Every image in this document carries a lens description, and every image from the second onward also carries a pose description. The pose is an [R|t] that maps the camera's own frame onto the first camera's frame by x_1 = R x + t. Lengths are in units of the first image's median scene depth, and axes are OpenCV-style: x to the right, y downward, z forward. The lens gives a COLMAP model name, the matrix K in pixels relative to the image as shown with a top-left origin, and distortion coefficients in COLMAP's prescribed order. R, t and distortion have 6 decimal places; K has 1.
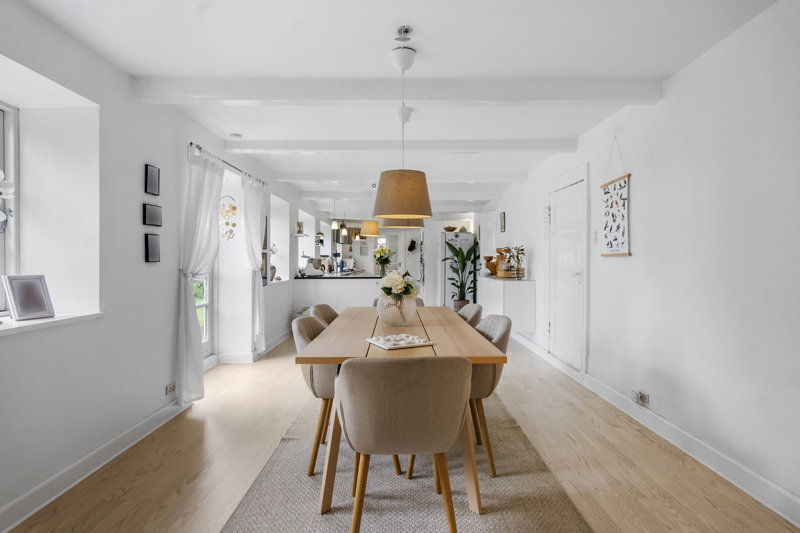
lens RADIAL K [[433.1, 0, 404.7], [0, 433.1, 265.1], [0, 0, 1]] dist [-0.004604, -0.001898]
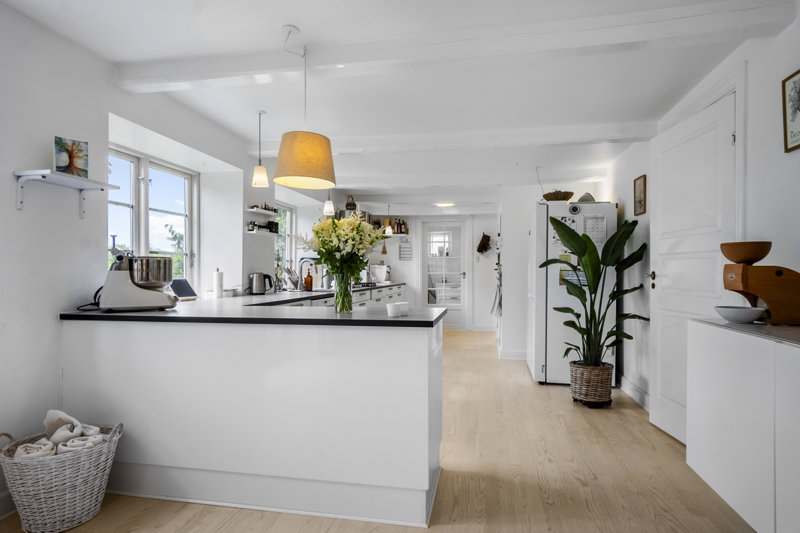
lens RADIAL K [[433.1, 0, 395.8], [0, 433.1, 273.9], [0, 0, 1]] dist [-0.004604, -0.001898]
pose [[0.975509, 0.000771, -0.219957, 0.041506], [-0.001749, 0.999989, -0.004250, -0.000411], [0.219951, 0.004531, 0.975500, 0.552225]]
